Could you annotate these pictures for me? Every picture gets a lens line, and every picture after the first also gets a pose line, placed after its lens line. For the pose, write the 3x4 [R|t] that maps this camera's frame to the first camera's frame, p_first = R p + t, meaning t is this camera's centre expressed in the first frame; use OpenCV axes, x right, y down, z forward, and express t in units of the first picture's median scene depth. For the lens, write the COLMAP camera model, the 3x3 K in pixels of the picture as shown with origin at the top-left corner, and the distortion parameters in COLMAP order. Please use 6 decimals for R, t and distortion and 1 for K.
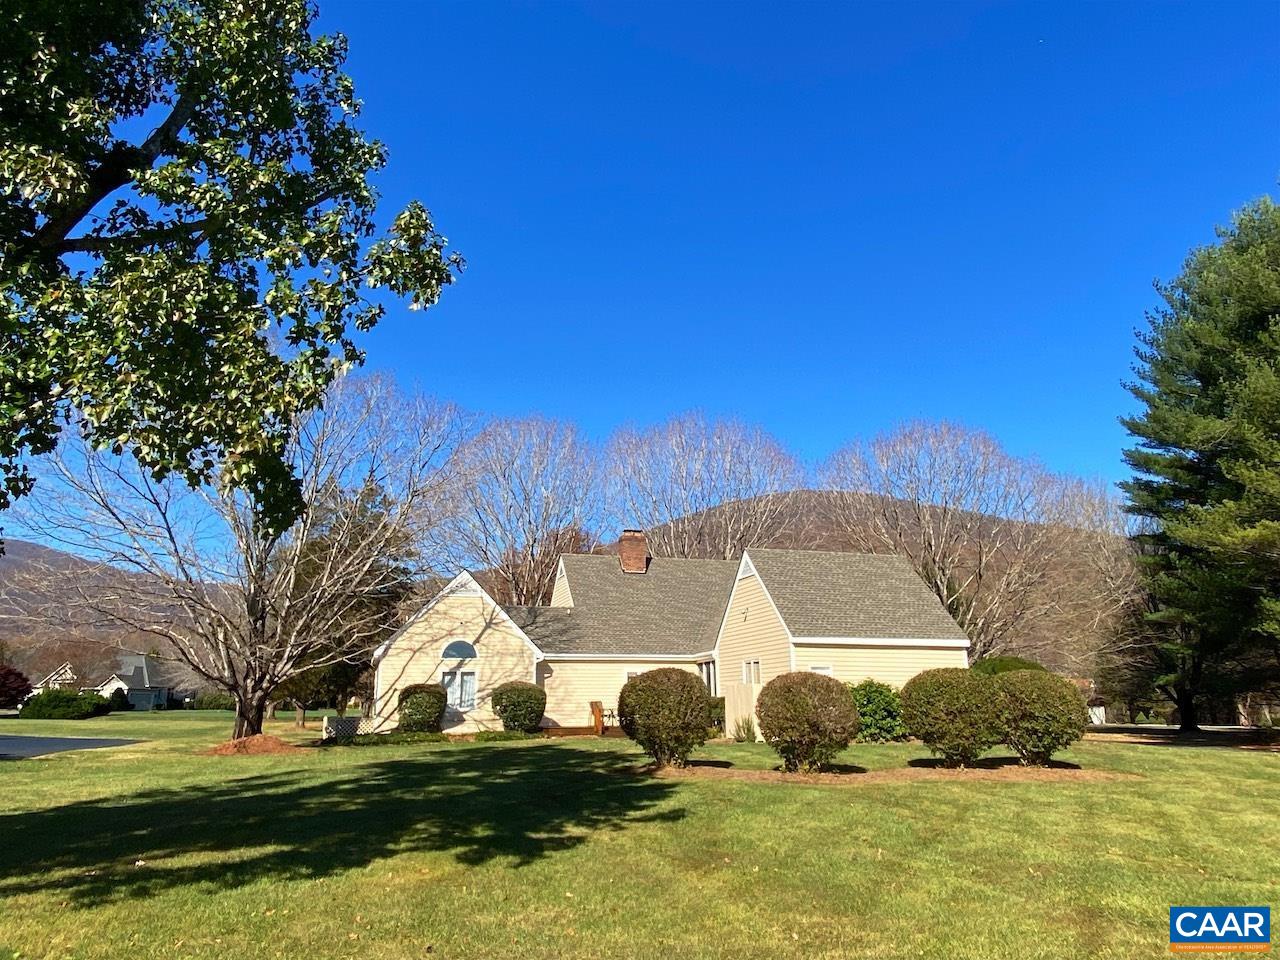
lens RADIAL K [[891.8, 0, 646.2], [0, 891.8, 480.9], [0, 0, 1]] dist [0.012346, -0.027220]
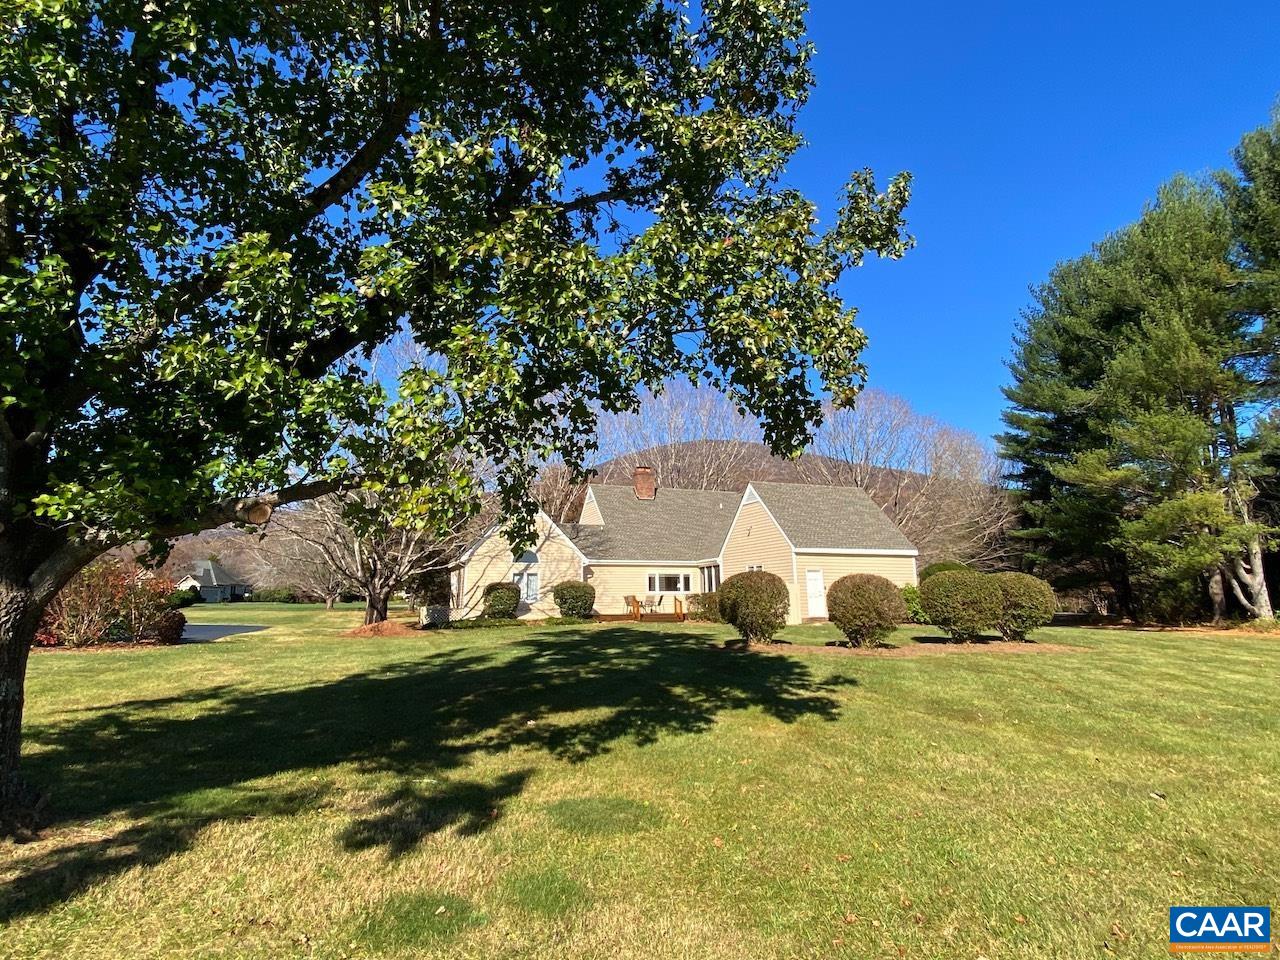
lens RADIAL K [[677.6, 0, 639.7], [0, 677.6, 475.5], [0, 0, 1]] dist [0.002518, -0.000336]
pose [[0.997620, 0.011311, 0.068021, -0.114814], [-0.015855, 0.997651, 0.066636, 0.003047], [-0.067108, -0.067556, 0.995456, 0.013330]]
